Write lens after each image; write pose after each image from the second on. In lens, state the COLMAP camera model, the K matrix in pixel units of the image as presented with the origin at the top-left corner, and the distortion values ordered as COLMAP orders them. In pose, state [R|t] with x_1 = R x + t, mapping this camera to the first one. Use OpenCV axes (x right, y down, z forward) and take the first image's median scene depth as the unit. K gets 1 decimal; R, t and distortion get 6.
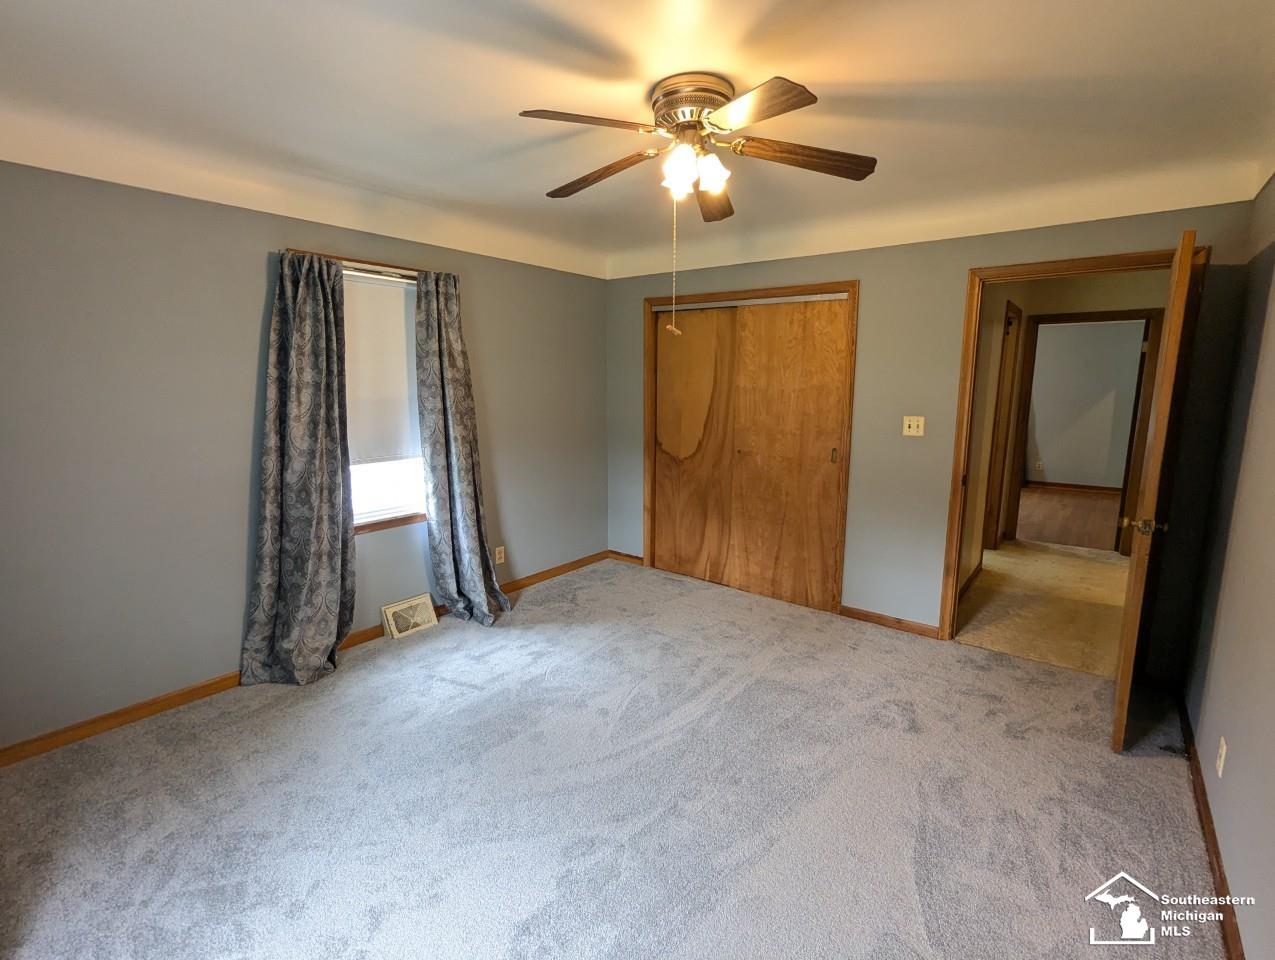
lens RADIAL K [[615.4, 0, 637.3], [0, 615.4, 475.3], [0, 0, 1]] dist [0.040649, -0.000214]
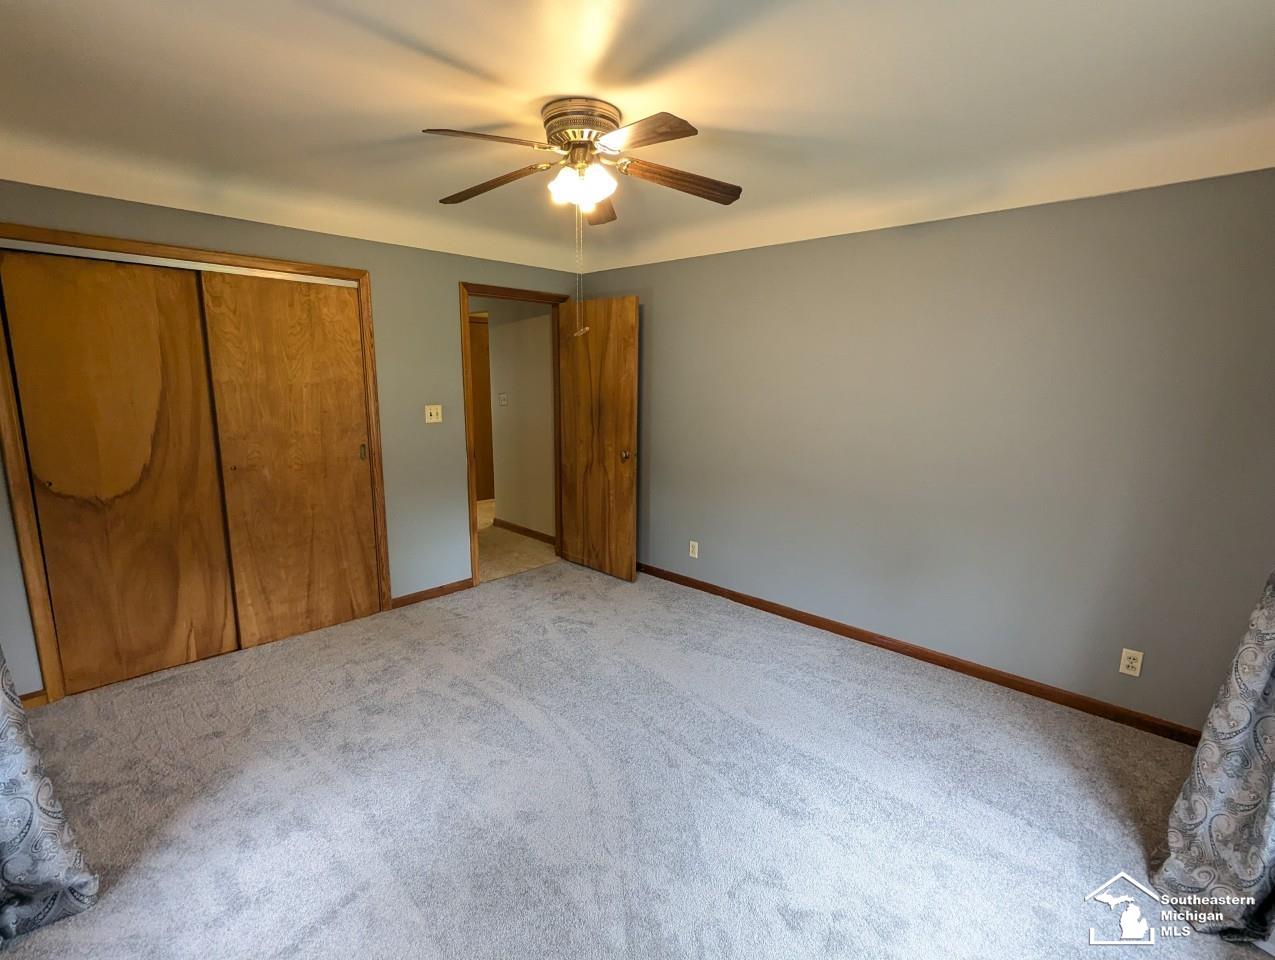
lens RADIAL K [[615.4, 0, 637.3], [0, 615.4, 475.3], [0, 0, 1]] dist [0.040649, -0.000214]
pose [[0.118984, -0.173329, 0.977650, -0.569127], [0.152206, 0.976191, 0.154546, -0.079686], [-0.981161, 0.130416, 0.142532, 0.447852]]
